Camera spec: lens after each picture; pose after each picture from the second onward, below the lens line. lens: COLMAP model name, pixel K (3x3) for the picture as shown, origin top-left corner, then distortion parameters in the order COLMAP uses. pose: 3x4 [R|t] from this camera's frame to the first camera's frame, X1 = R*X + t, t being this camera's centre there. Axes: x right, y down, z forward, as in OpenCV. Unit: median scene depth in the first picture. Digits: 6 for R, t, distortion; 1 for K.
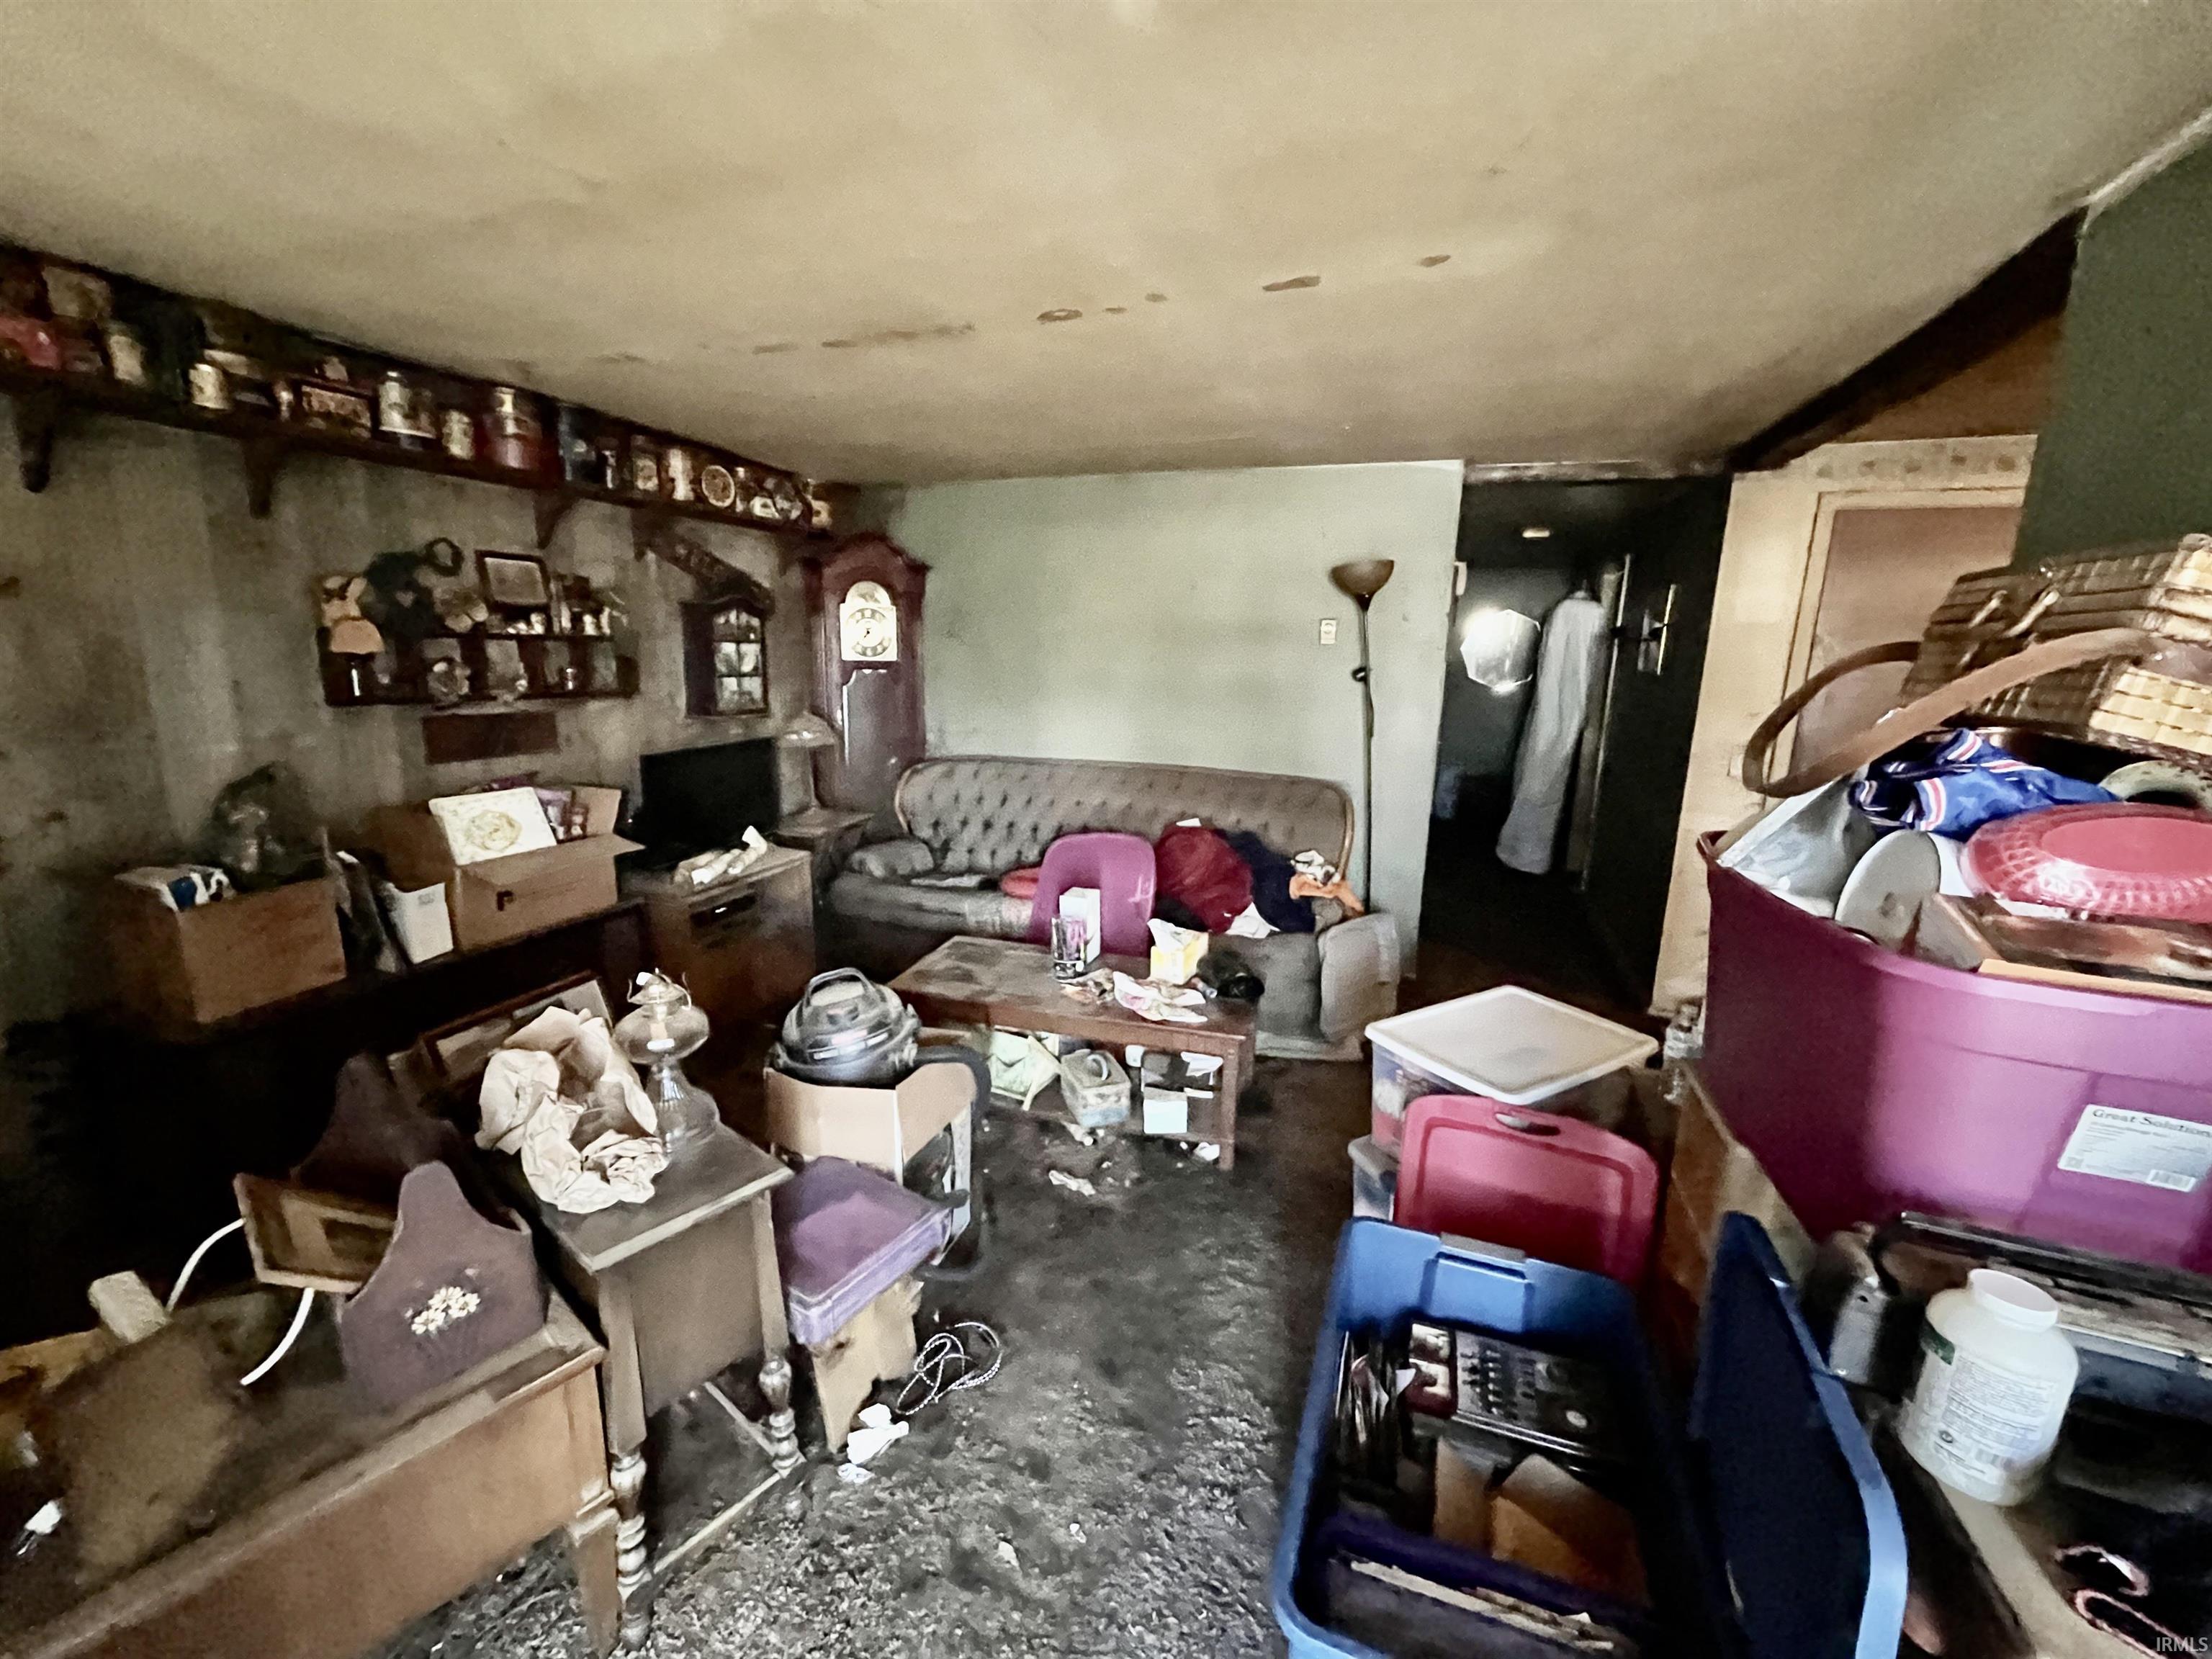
lens RADIAL K [[892.4, 0, 1105.2], [0, 892.4, 832.3], [0, 0, 1]] dist [-0.004702, -0.000320]
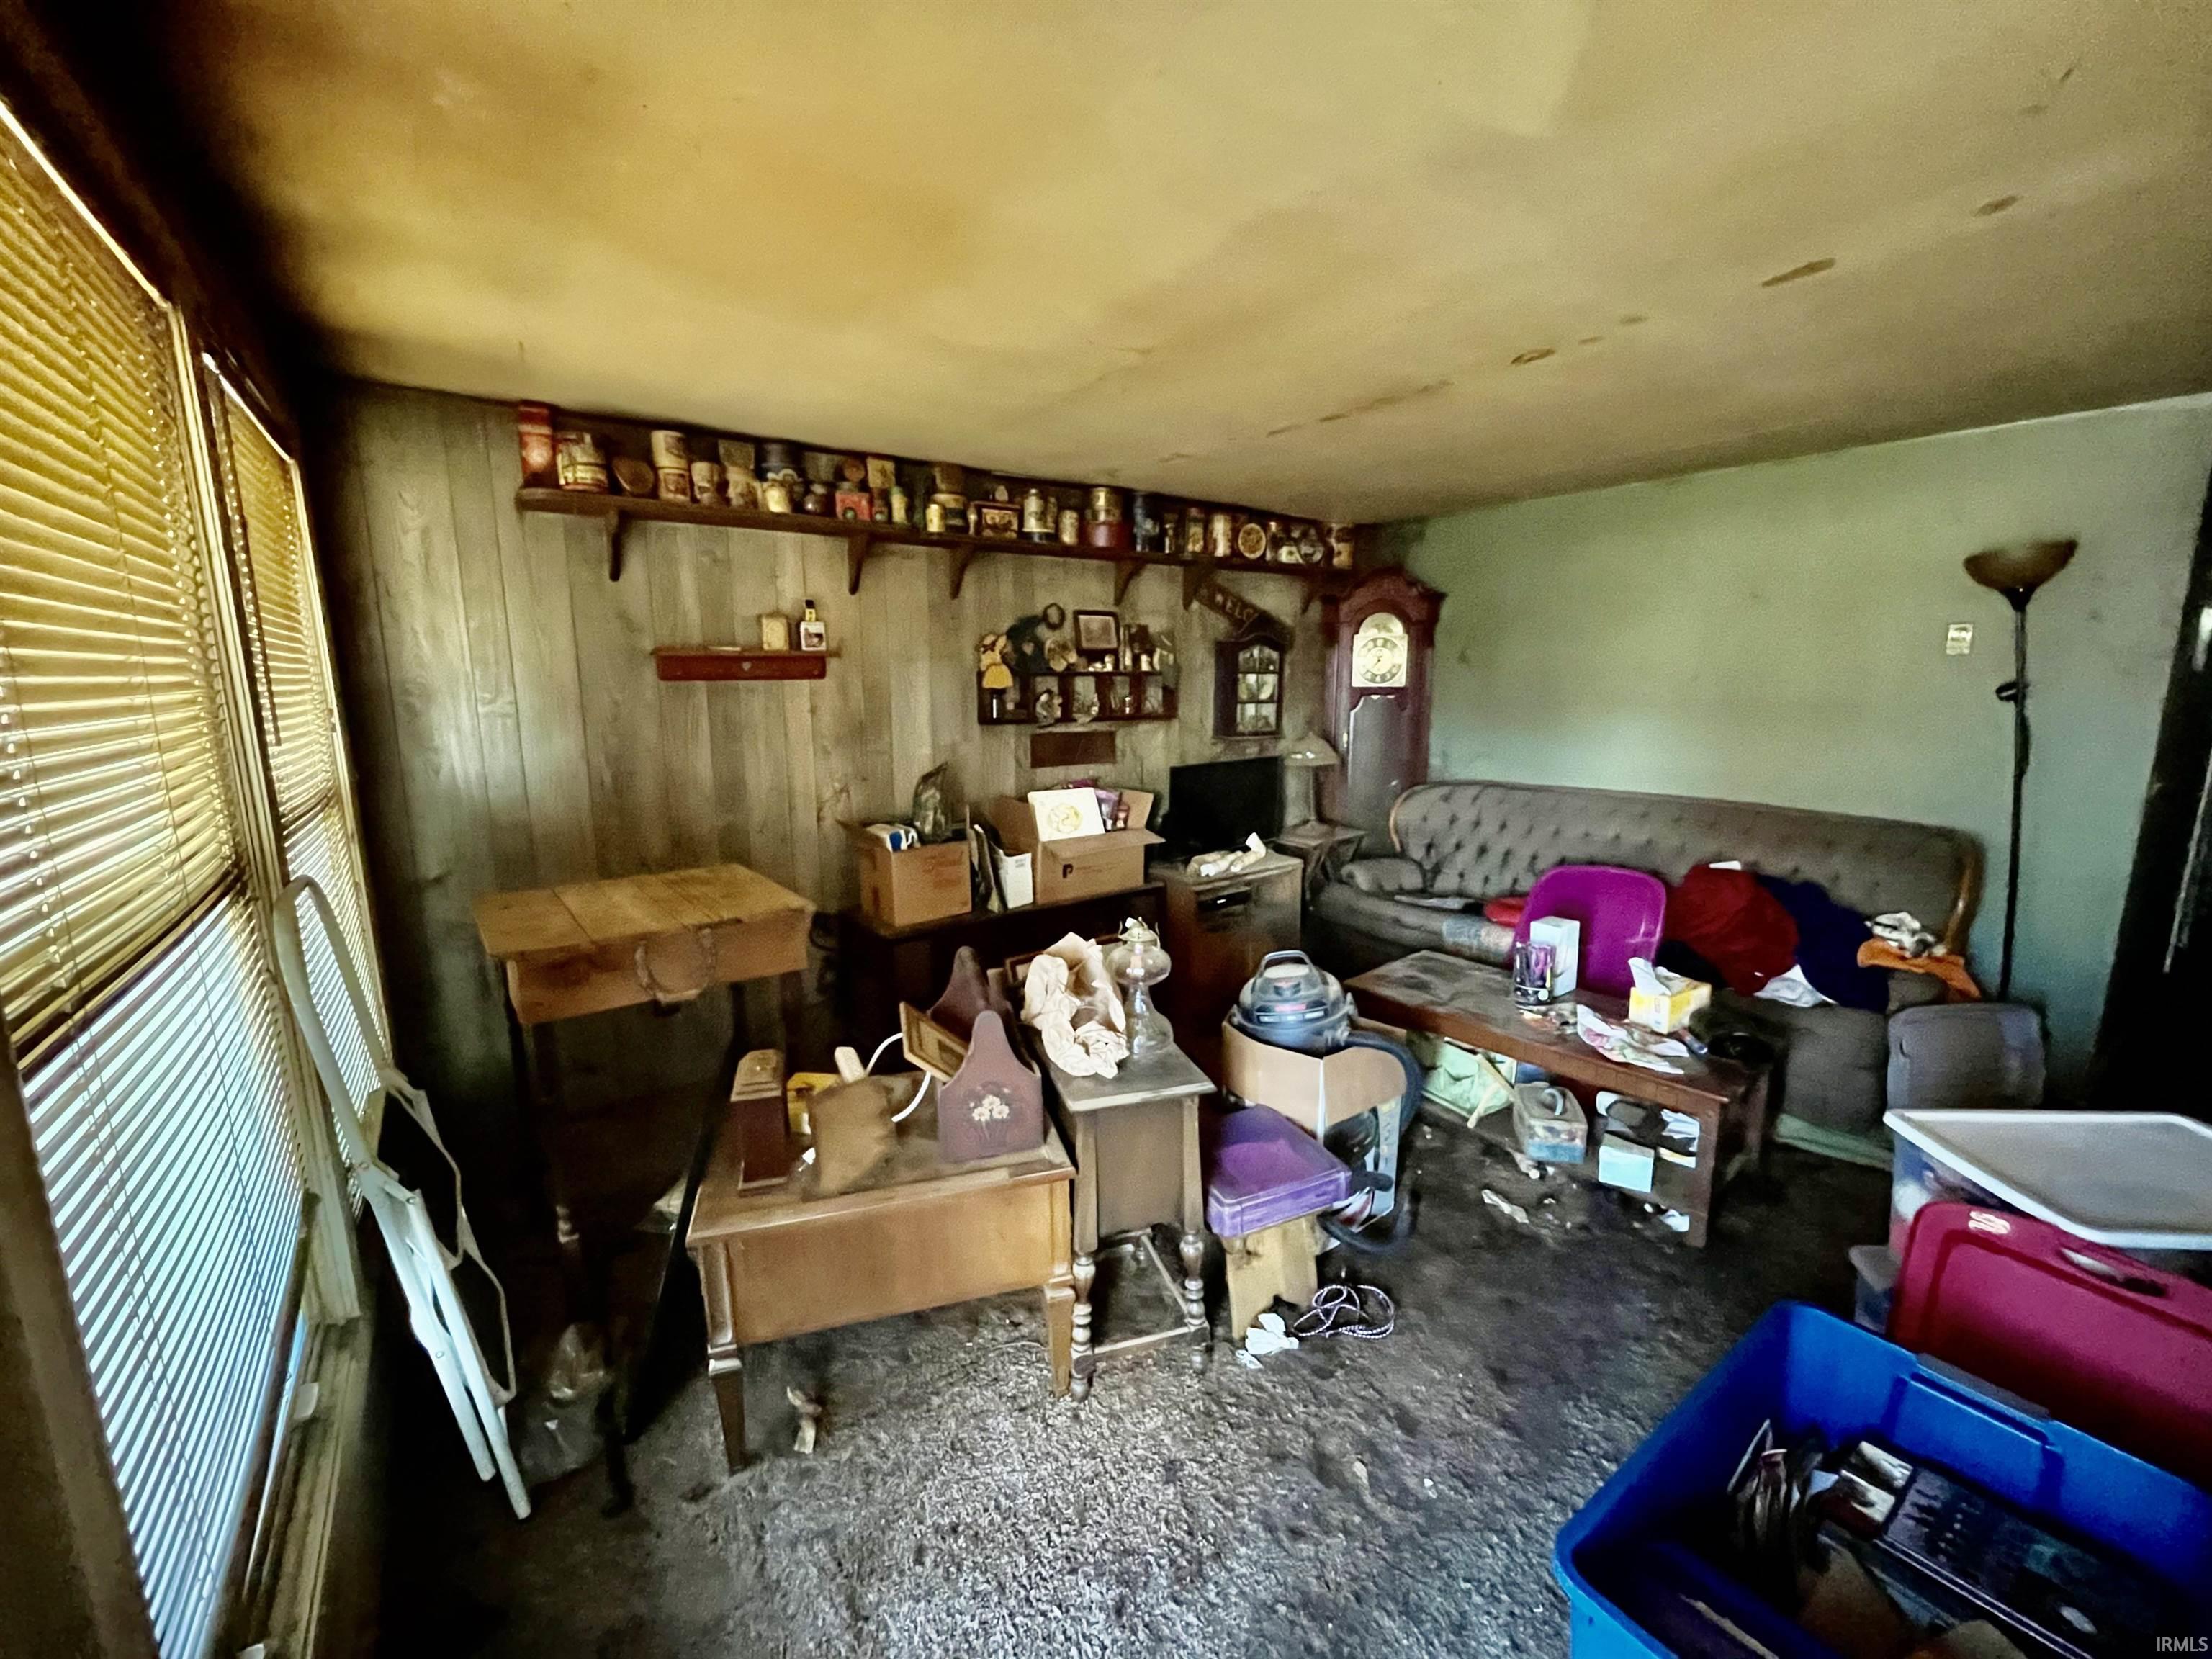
lens RADIAL K [[892.4, 0, 1103.5], [0, 892.4, 829.2], [0, 0, 1]] dist [-0.004702, -0.000320]
pose [[0.832931, 0.066927, -0.549315, 0.112882], [-0.085233, 0.996330, -0.007850, 0.022490], [0.546774, 0.053359, 0.835578, -0.100412]]
